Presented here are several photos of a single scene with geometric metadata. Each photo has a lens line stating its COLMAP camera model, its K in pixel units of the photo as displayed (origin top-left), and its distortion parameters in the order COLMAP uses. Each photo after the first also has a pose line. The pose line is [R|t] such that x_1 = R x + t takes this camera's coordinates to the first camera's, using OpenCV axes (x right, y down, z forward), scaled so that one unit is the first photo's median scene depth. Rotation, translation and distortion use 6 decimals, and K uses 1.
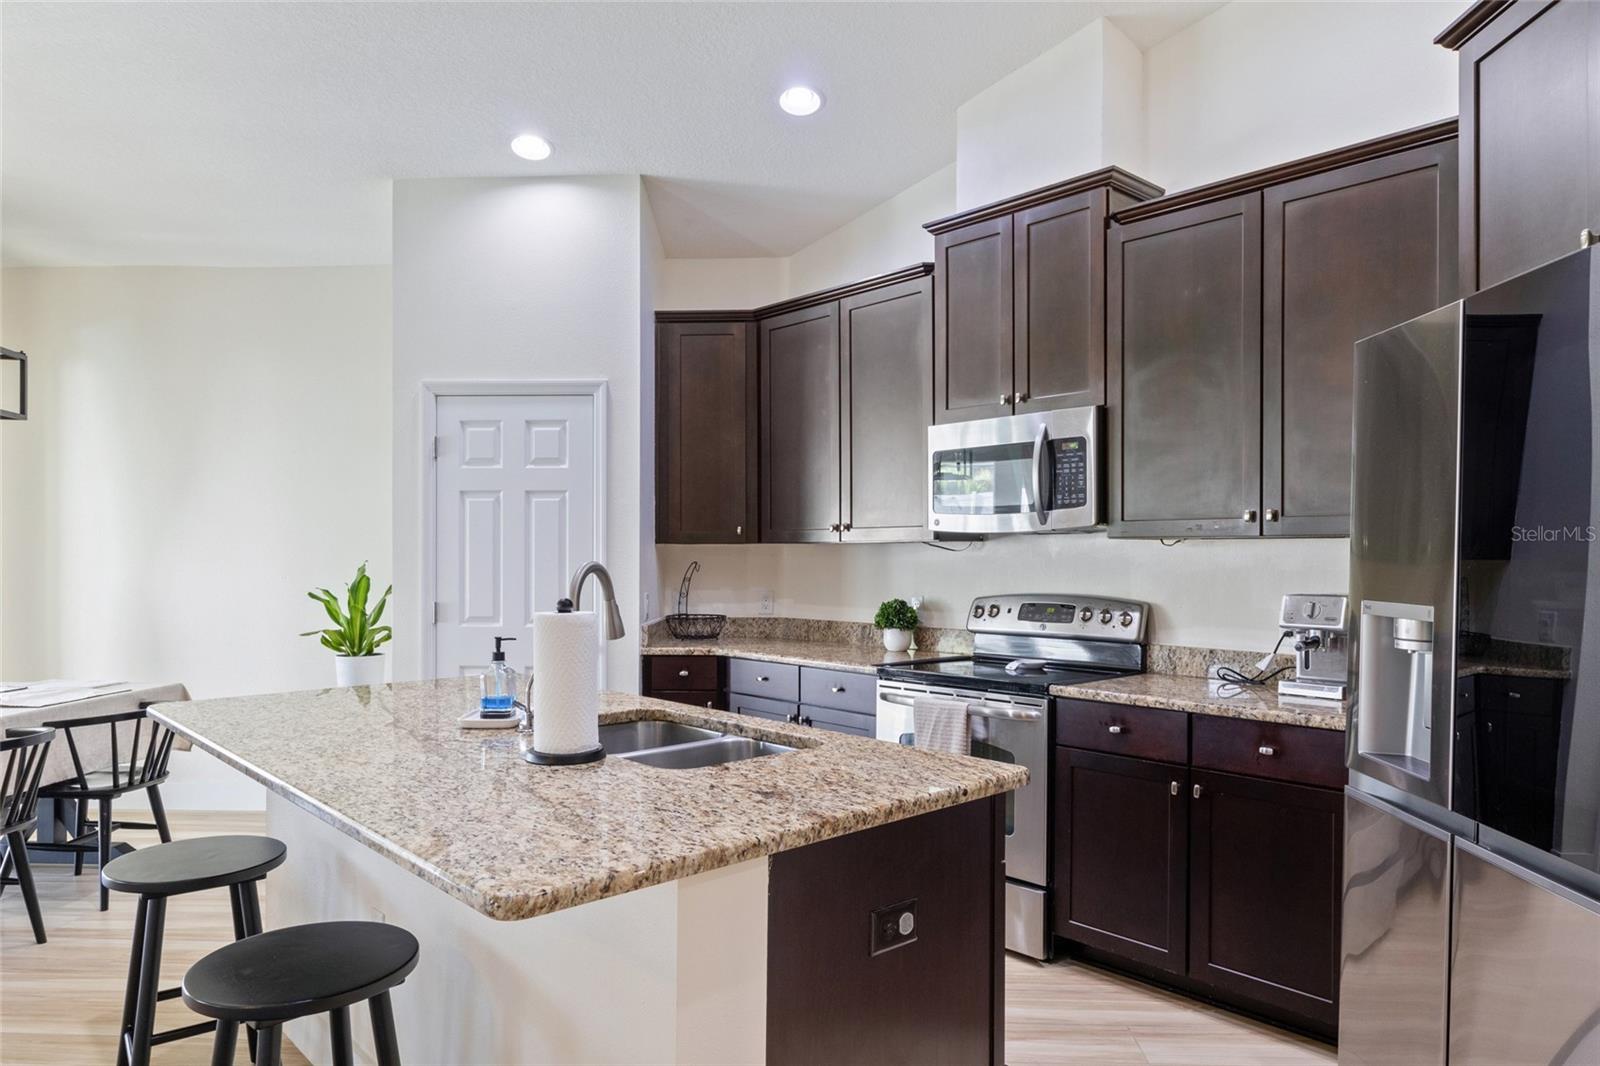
lens RADIAL K [[1034.5, 0, 800.0], [0, 1034.5, 533.0], [0, 0, 1]] dist [0.001528, 0.000196]
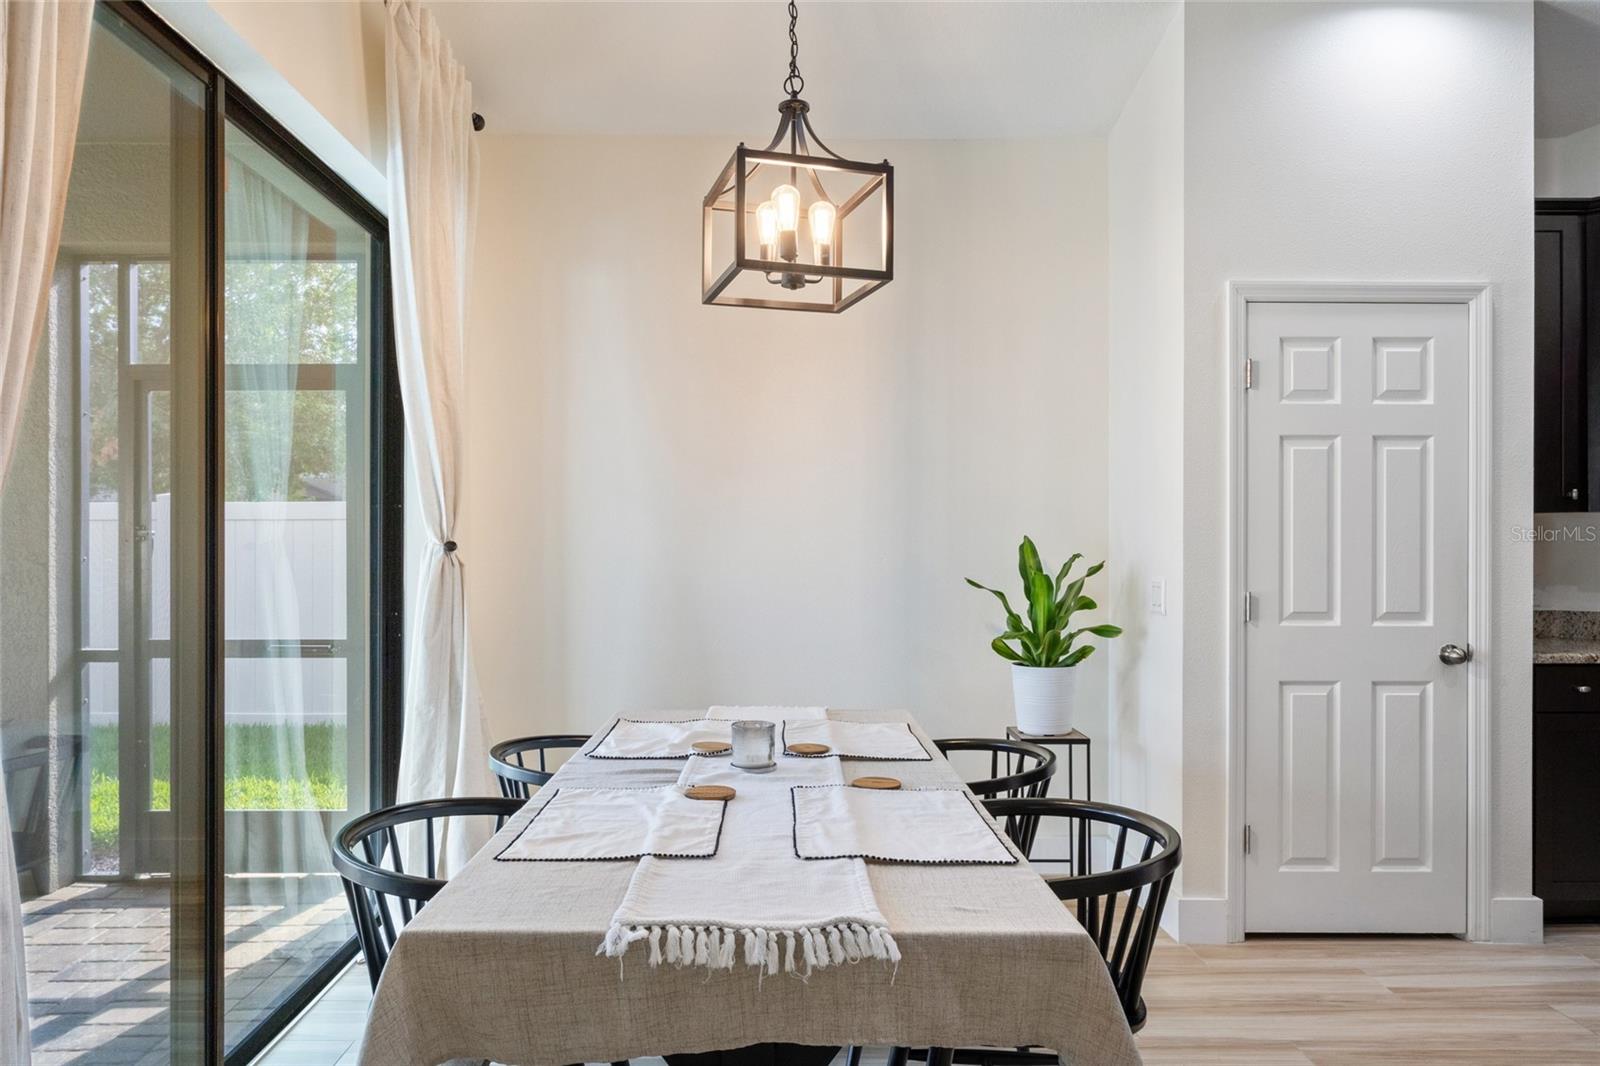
lens RADIAL K [[1034.5, 0, 800.0], [0, 1034.5, 533.0], [0, 0, 1]] dist [0.001528, 0.000196]
pose [[0.998952, 0.002671, 0.045681, -0.693121], [-0.002671, 0.999996, -0.000064, 0.027922], [-0.045681, -0.000058, 0.998956, 0.300263]]
